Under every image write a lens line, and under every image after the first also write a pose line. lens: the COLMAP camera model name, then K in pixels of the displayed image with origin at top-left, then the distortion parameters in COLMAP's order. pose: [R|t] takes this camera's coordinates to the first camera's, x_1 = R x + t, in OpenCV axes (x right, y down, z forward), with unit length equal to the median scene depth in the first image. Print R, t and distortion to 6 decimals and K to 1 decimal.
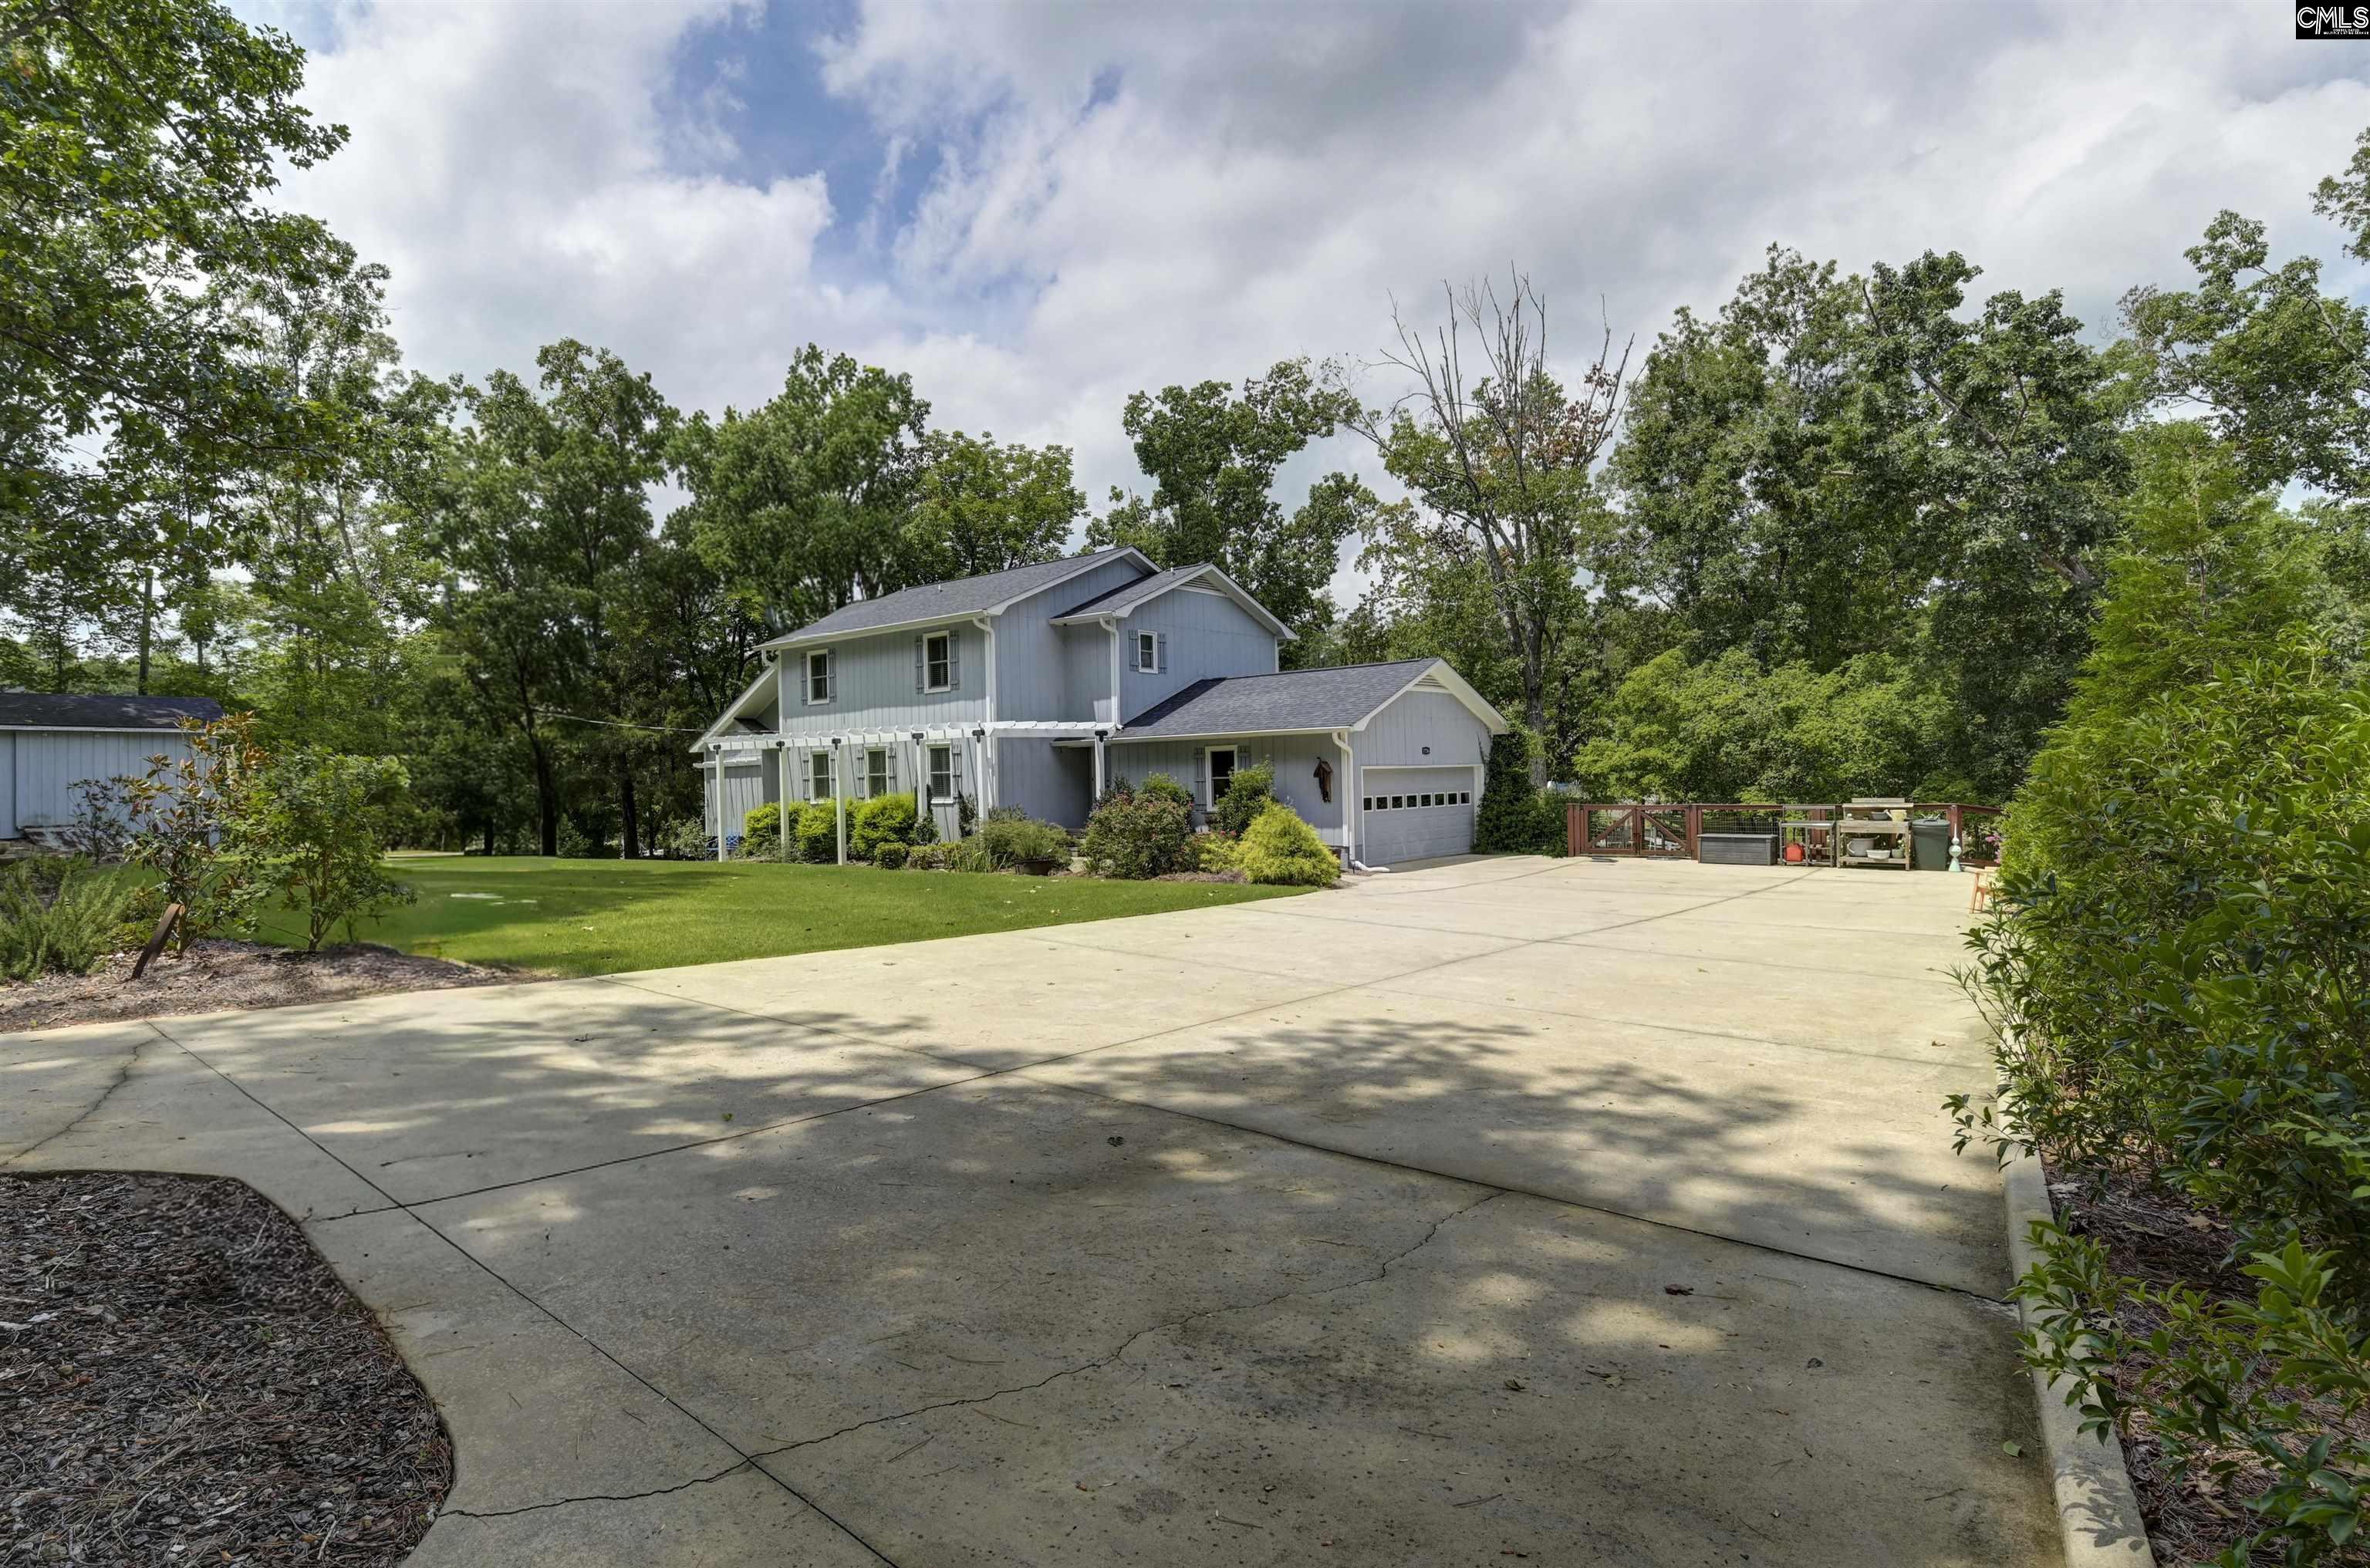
lens RADIAL K [[1217.0, 0, 1185.0], [0, 1217.0, 784.0], [0, 0, 1]] dist [0.000826, -0.000162]
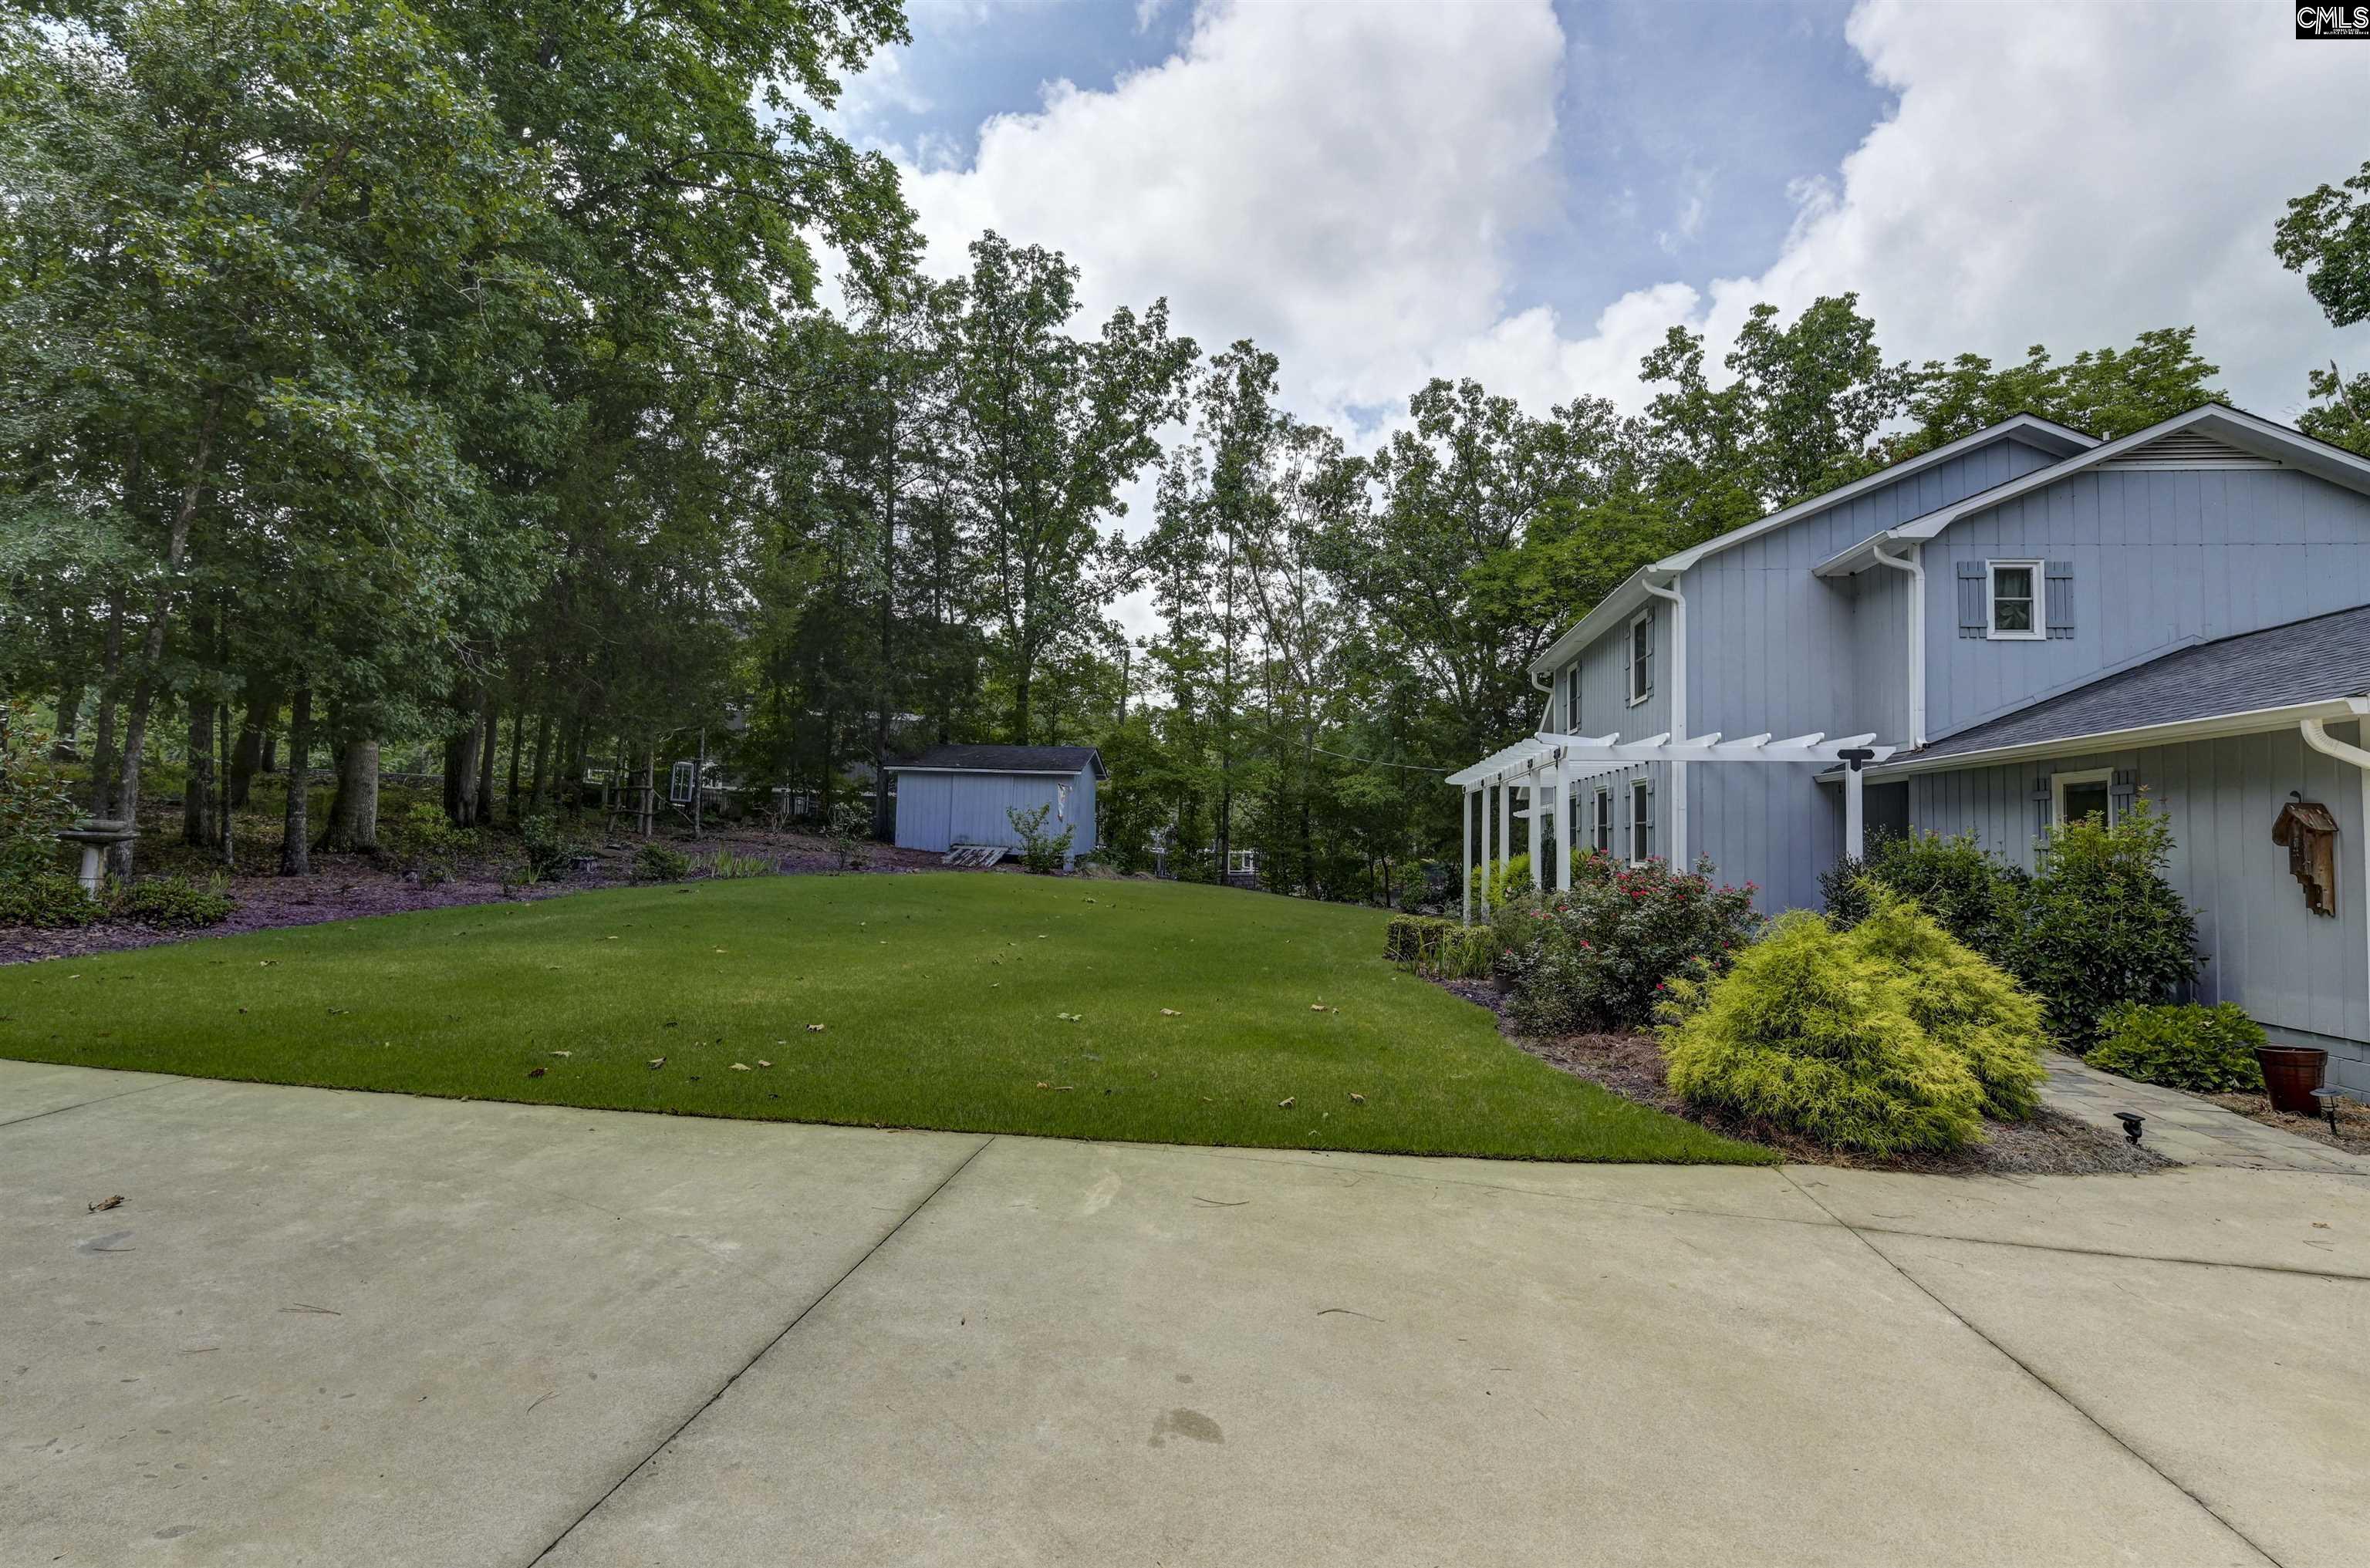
lens RADIAL K [[1111.4, 0, 1175.5], [0, 1111.4, 789.5], [0, 0, 1]] dist [0.001893, -0.008769]
pose [[0.537553, -0.001088, -0.843229, 0.133232], [-0.042675, 0.998683, -0.028493, 0.001120], [0.842149, 0.051301, 0.536798, 0.338832]]
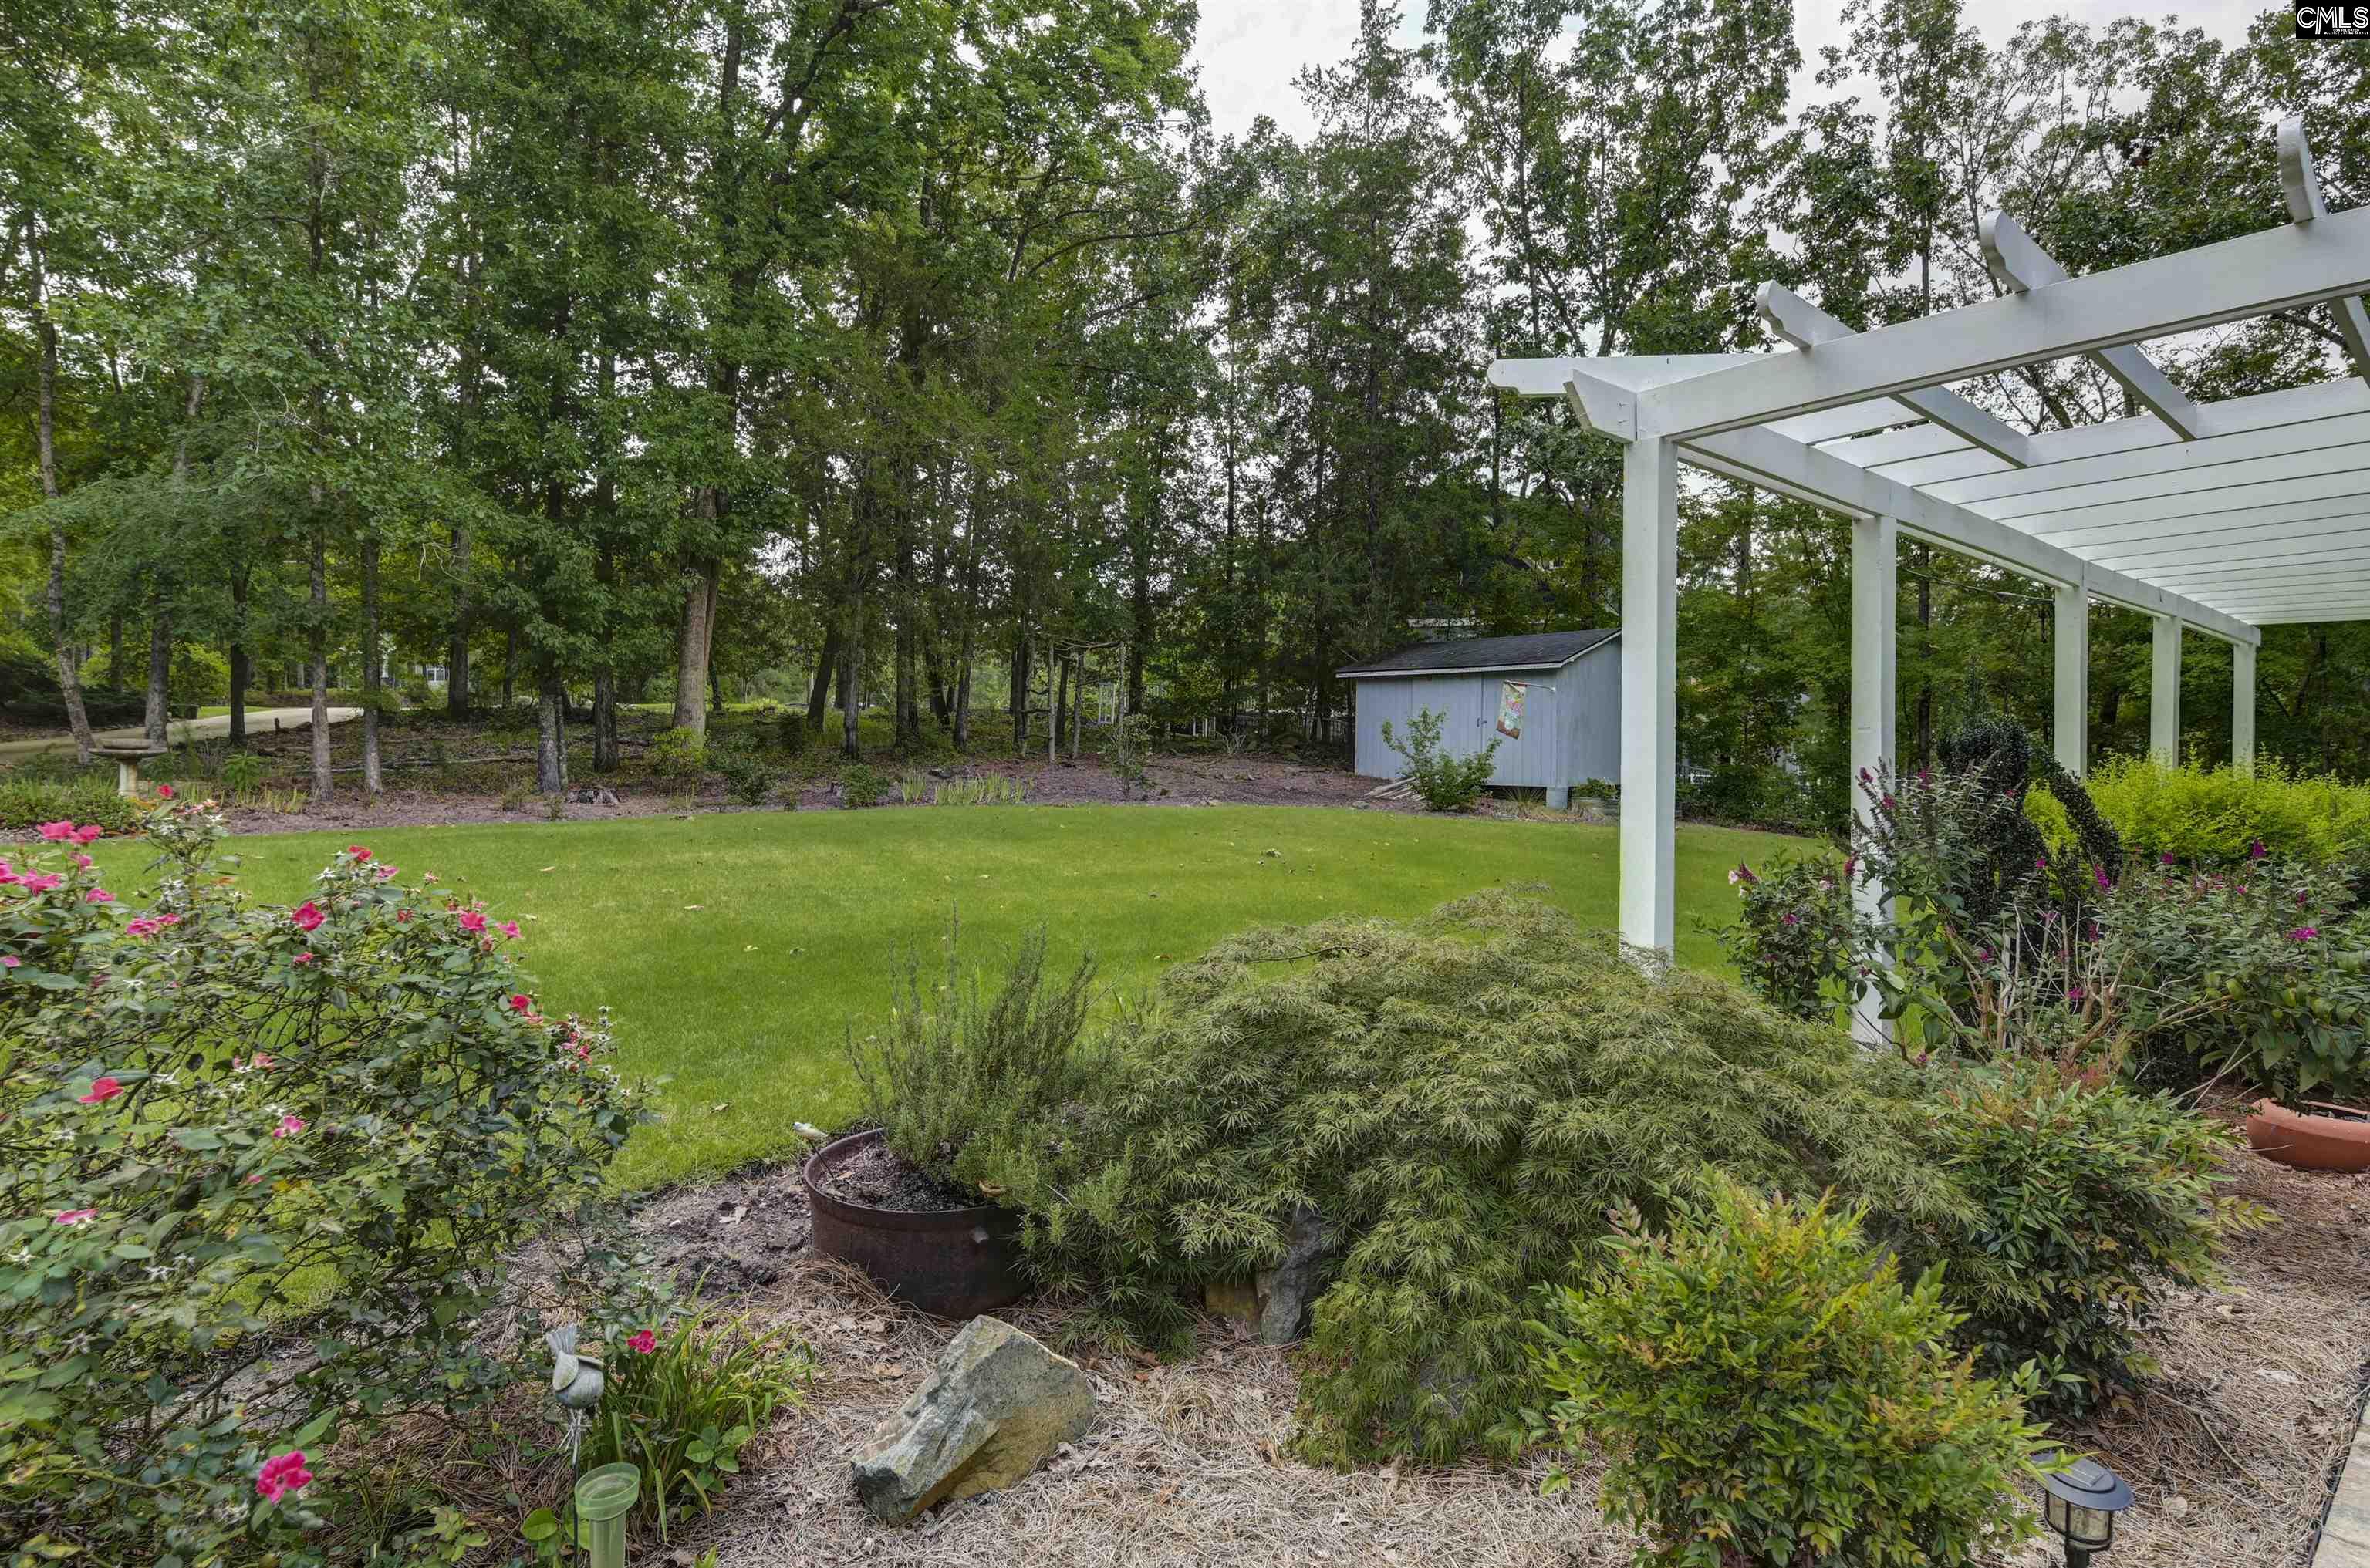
lens RADIAL K [[1120.1, 0, 1193.2], [0, 1120.1, 768.4], [0, 0, 1]] dist [0.003194, -0.008543]
pose [[-0.194347, 0.032536, -0.980393, 0.007414], [-0.020084, 0.999108, 0.037139, 0.002854], [0.980727, 0.026908, -0.193521, 0.620543]]
